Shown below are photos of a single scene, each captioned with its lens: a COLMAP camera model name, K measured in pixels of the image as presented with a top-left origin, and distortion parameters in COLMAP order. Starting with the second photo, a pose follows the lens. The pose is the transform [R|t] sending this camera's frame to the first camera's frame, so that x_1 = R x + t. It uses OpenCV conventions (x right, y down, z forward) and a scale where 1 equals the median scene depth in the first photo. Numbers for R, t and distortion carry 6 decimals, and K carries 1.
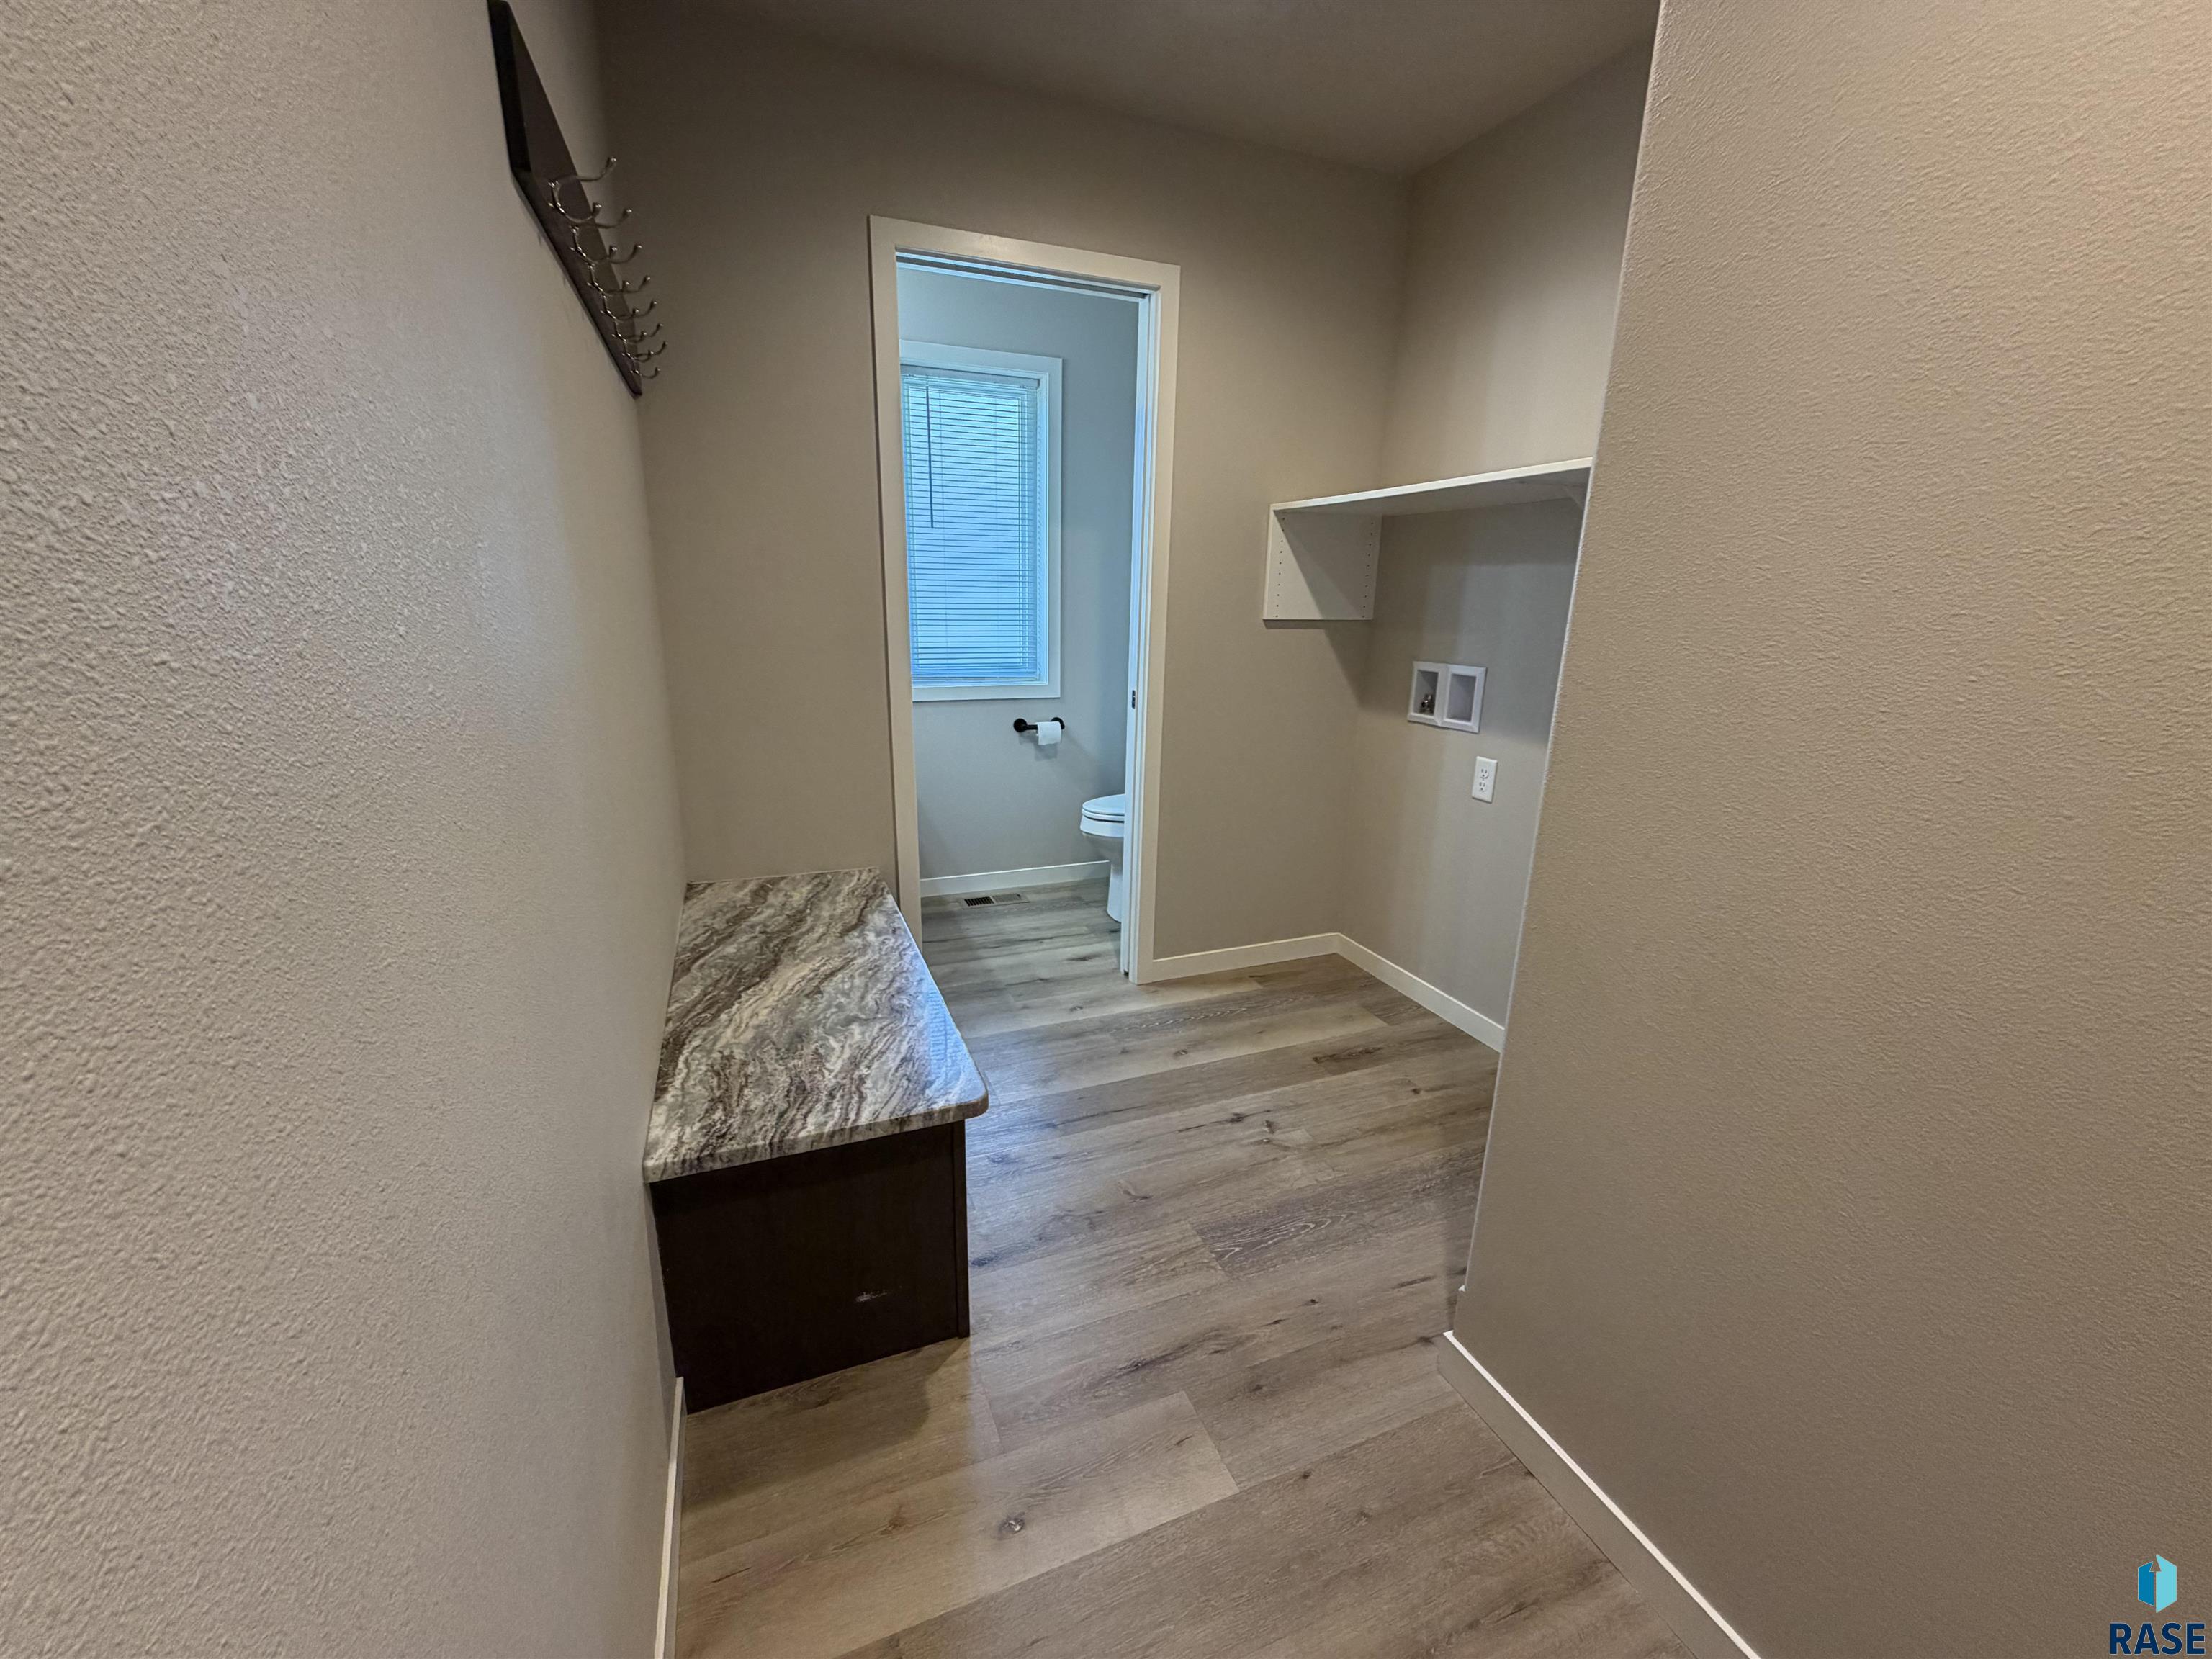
lens RADIAL K [[880.2, 0, 1097.3], [0, 880.2, 839.9], [0, 0, 1]] dist [0.000454, -0.000030]
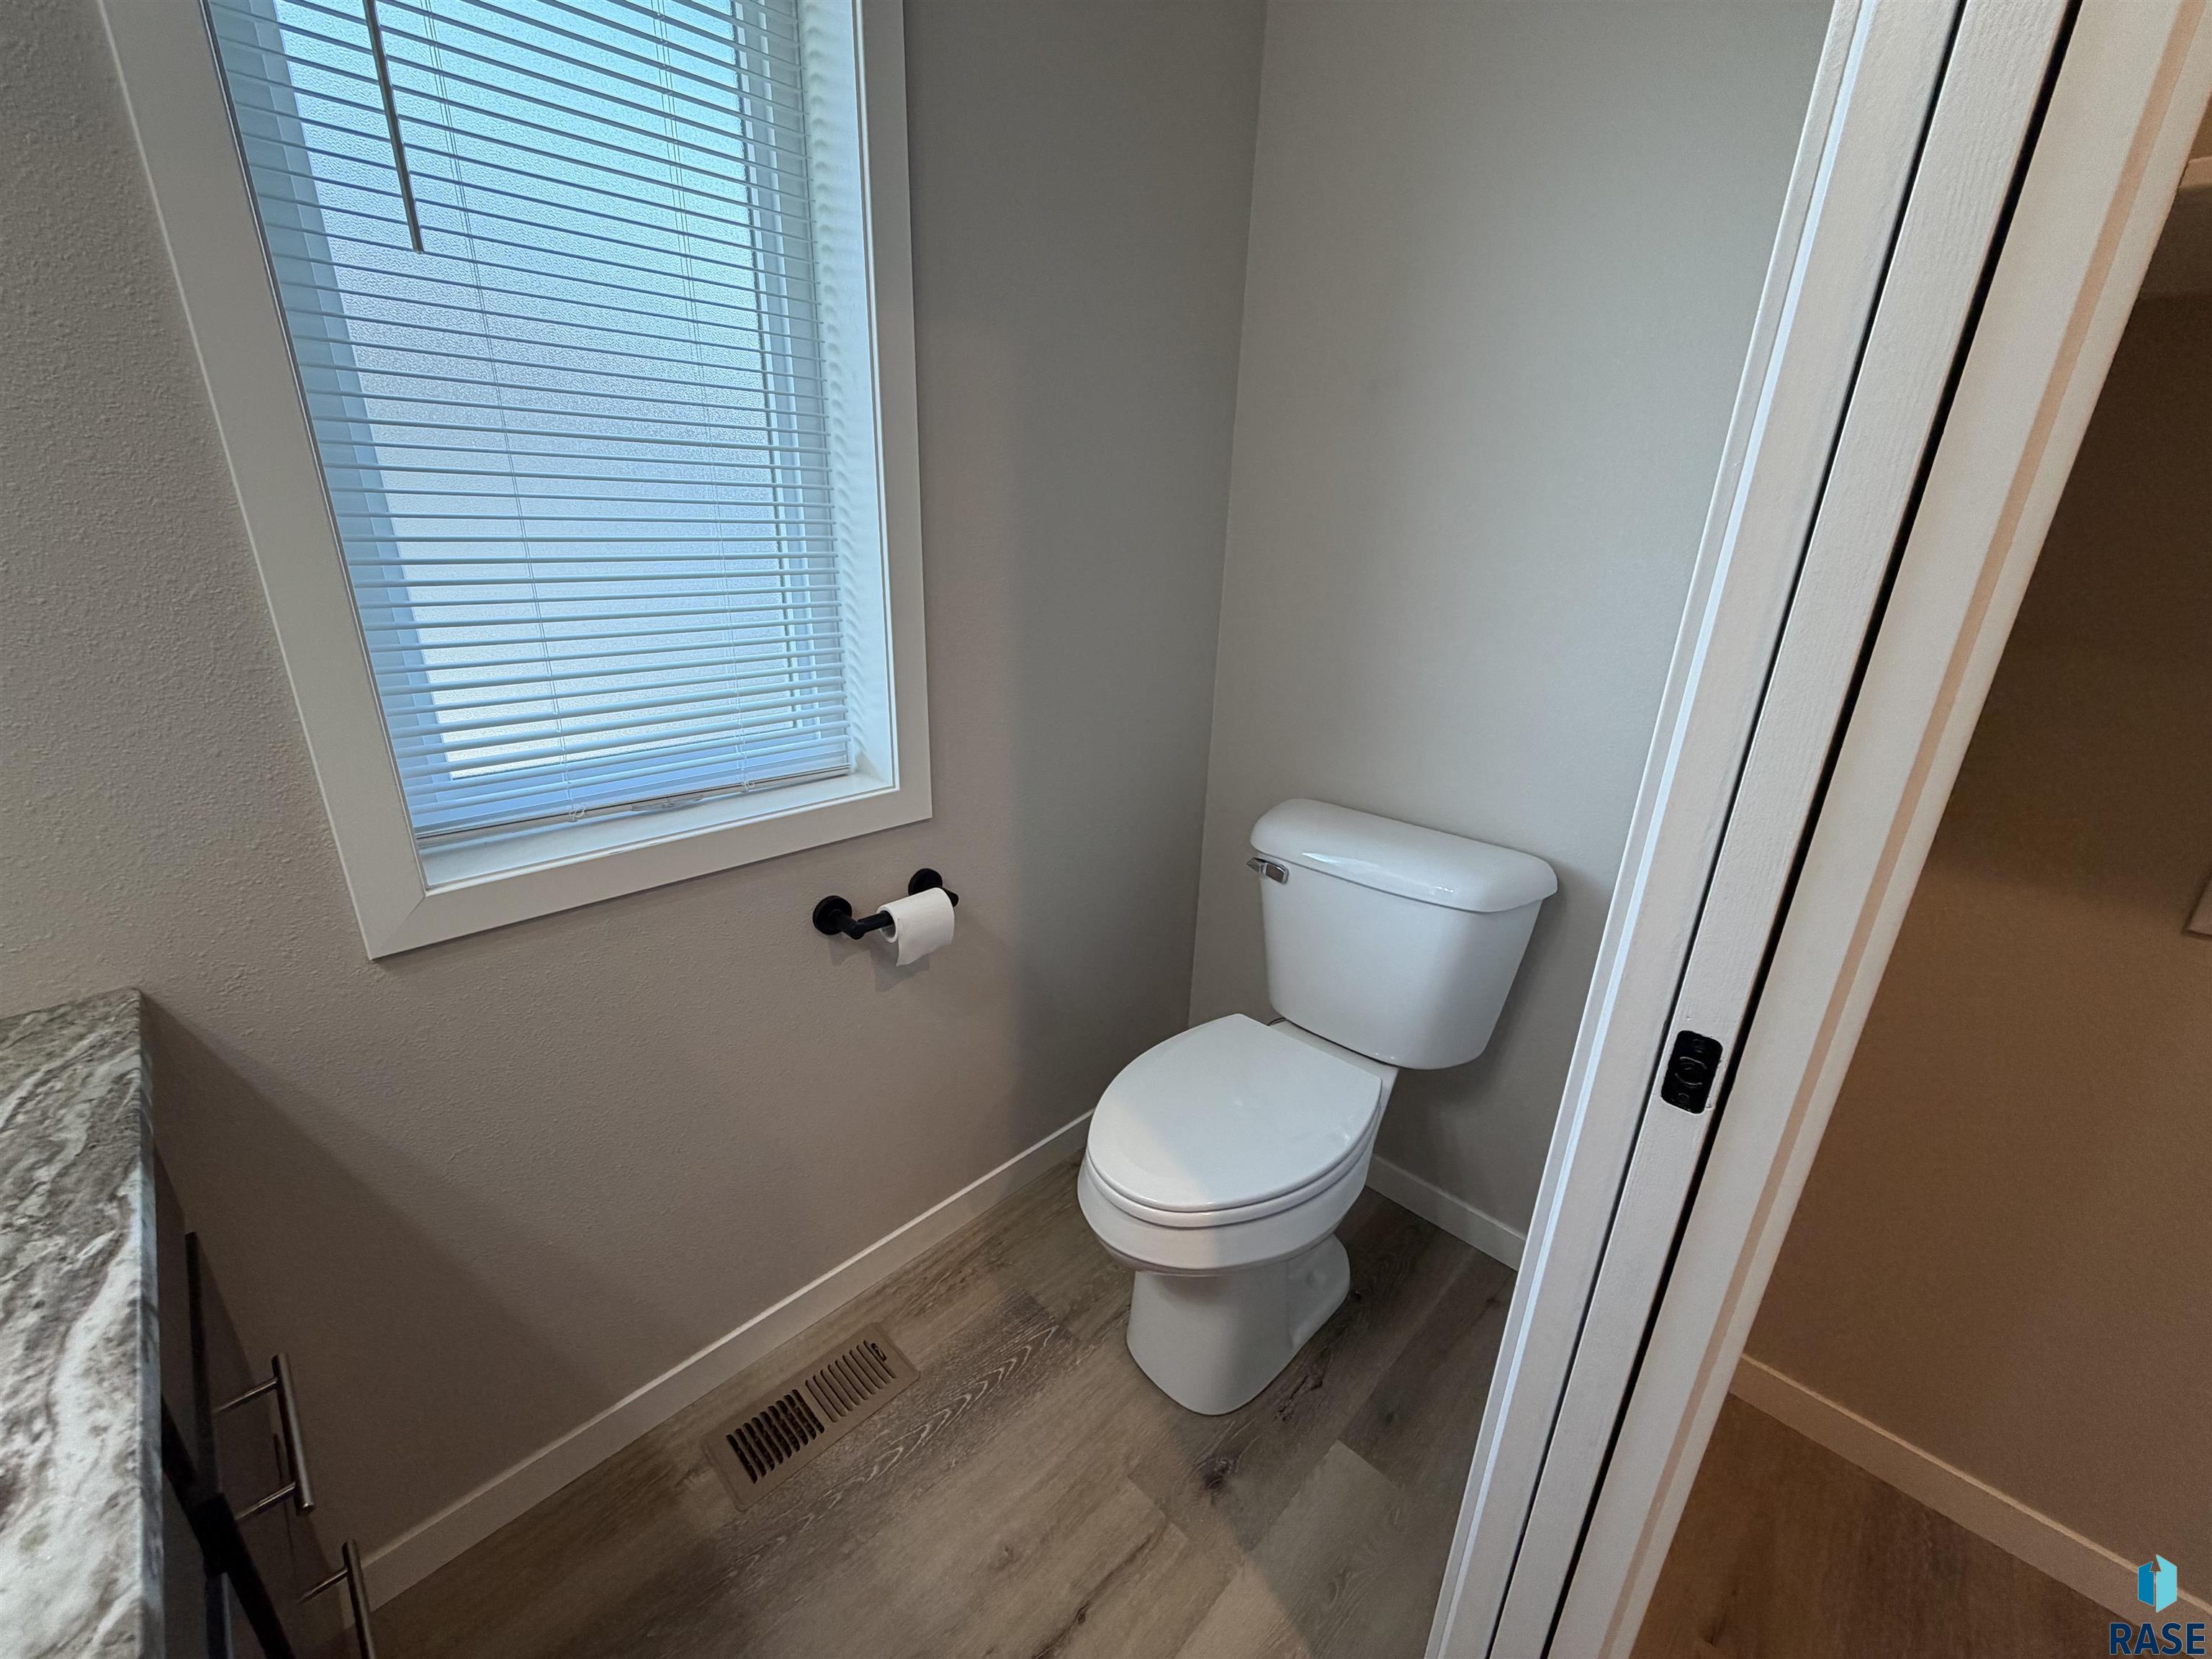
lens RADIAL K [[880.2, 0, 1101.4], [0, 880.2, 834.9], [0, 0, 1]] dist [0.000454, -0.000030]
pose [[0.913162, -0.126771, 0.387383, -0.161157], [0.094350, 0.990333, 0.101678, -0.247689], [-0.396528, -0.056299, 0.916295, 0.854639]]
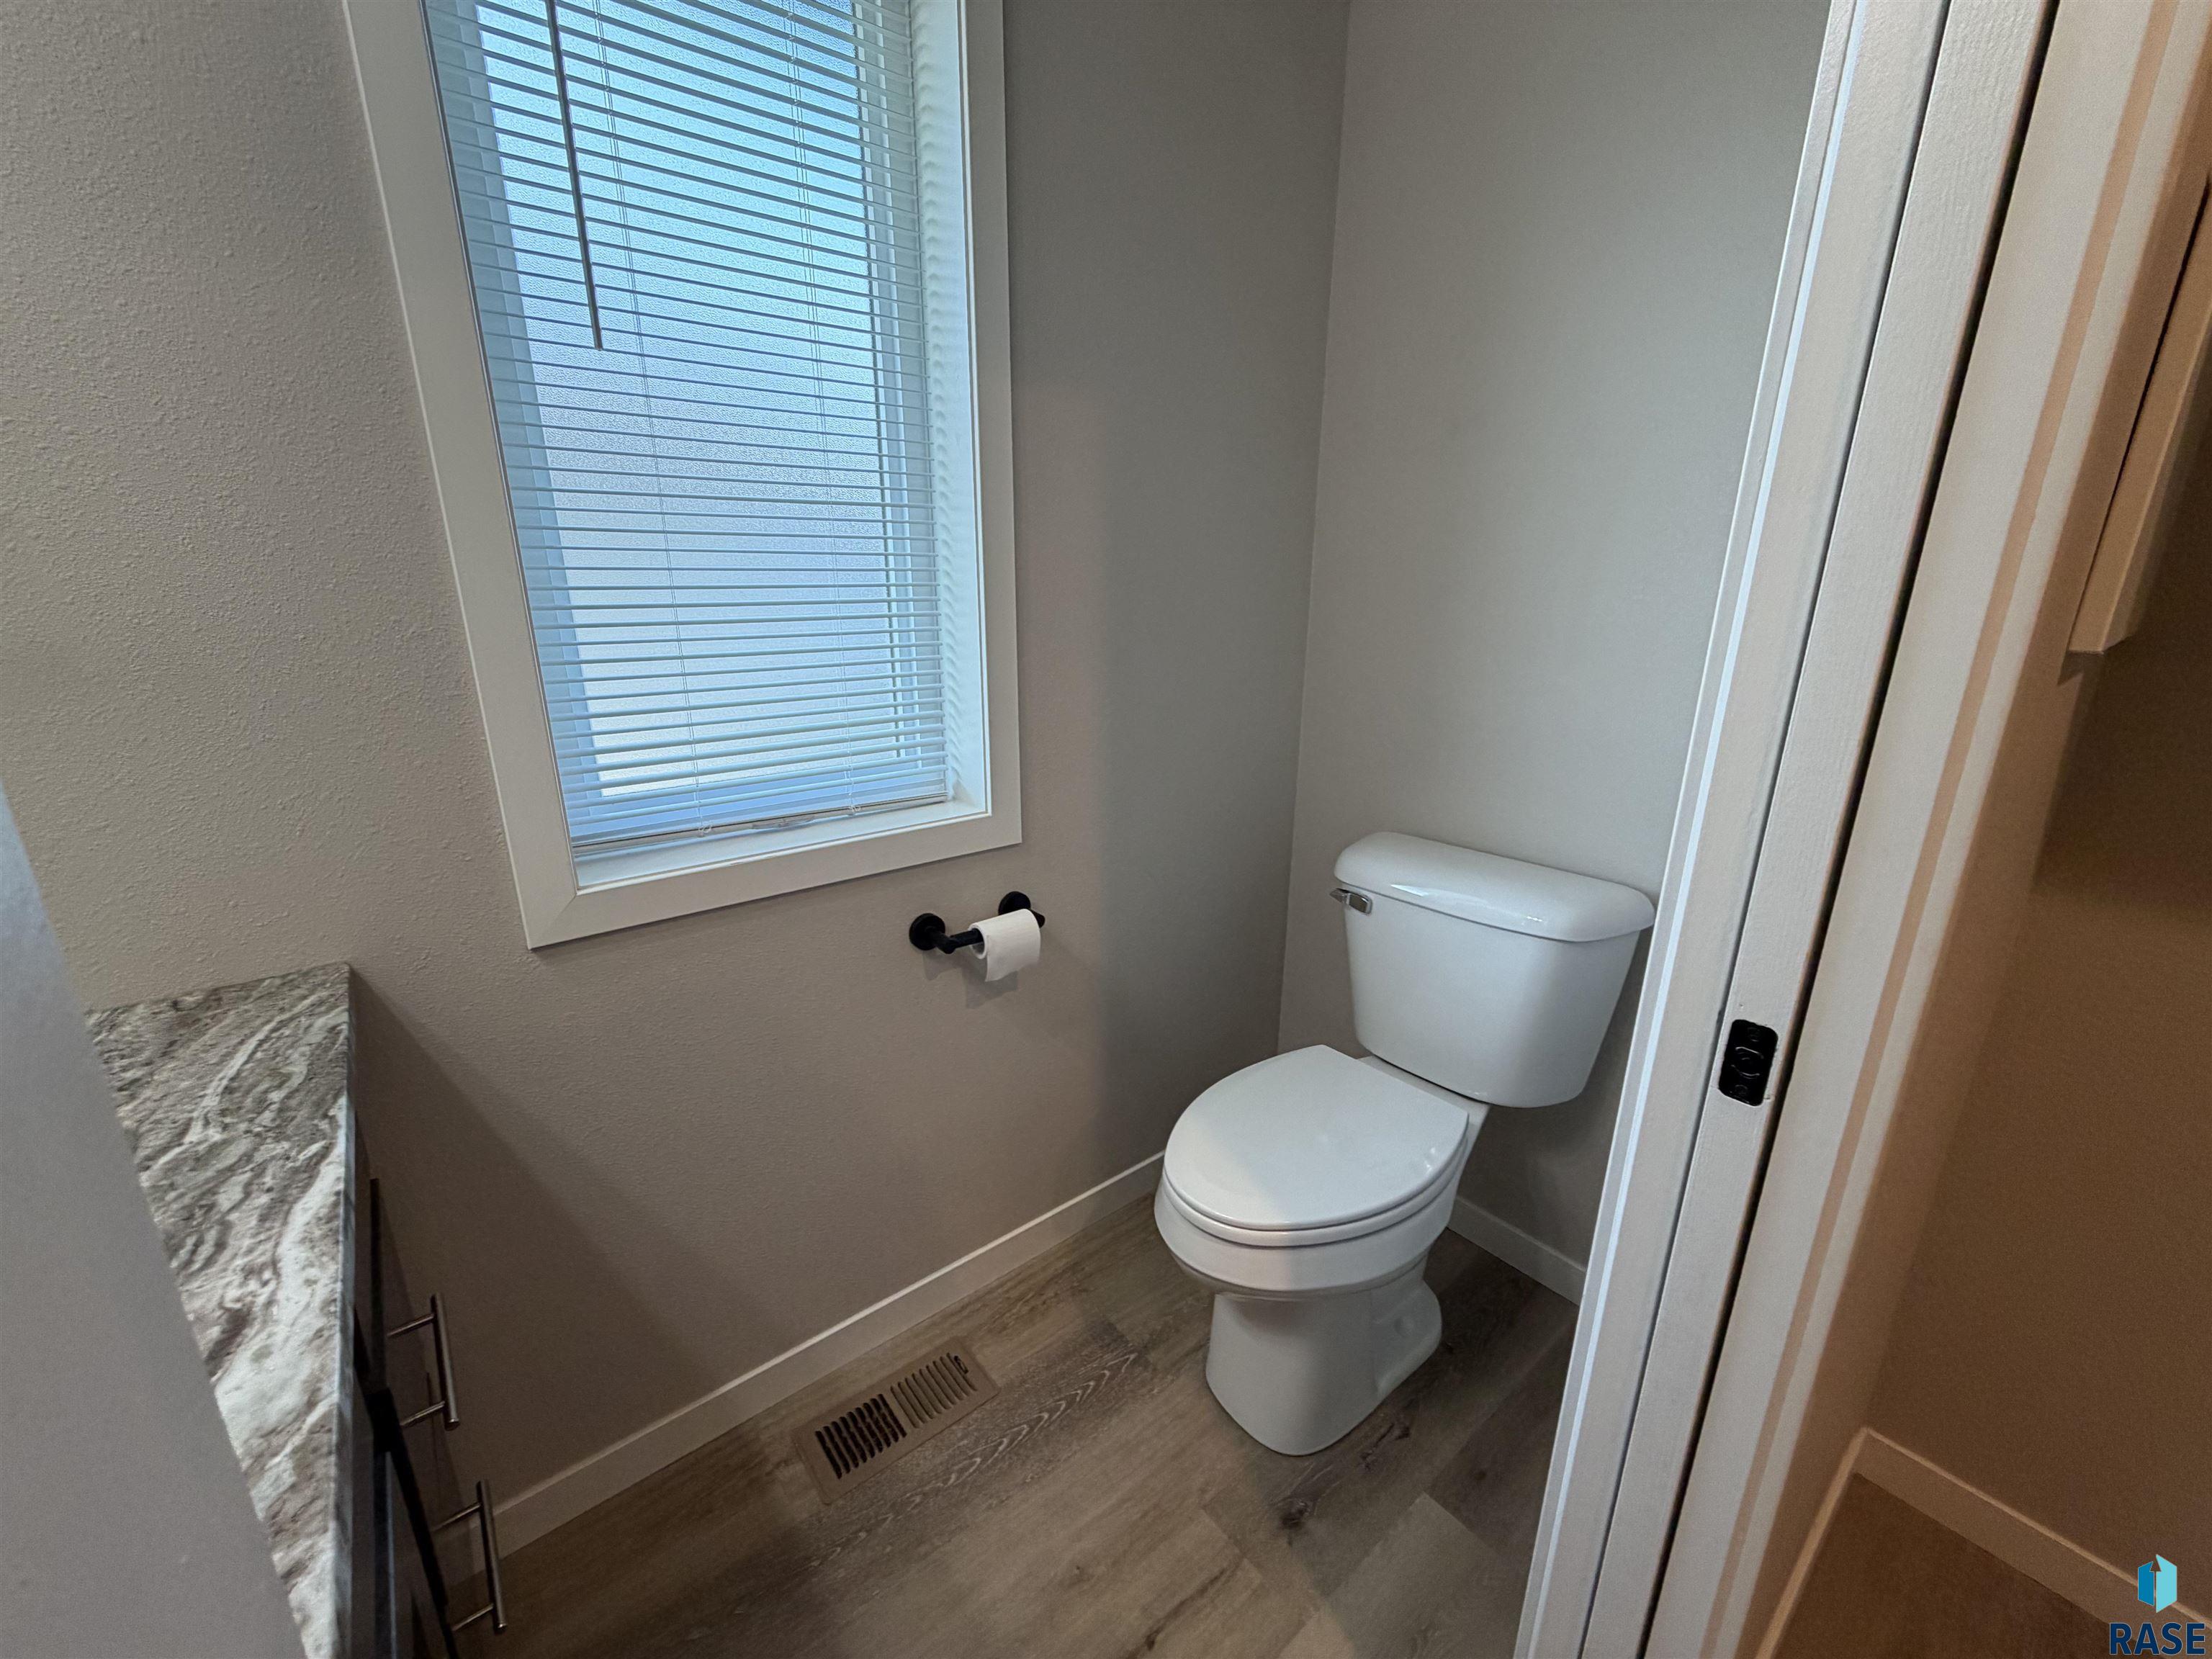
lens RADIAL K [[880.2, 0, 1100.7], [0, 880.2, 835.8], [0, 0, 1]] dist [0.000454, -0.000030]
pose [[0.953955, -0.096163, 0.284116, -0.158473], [0.092103, 0.995366, 0.027645, -0.230420], [-0.285458, -0.000204, 0.958391, 0.832525]]
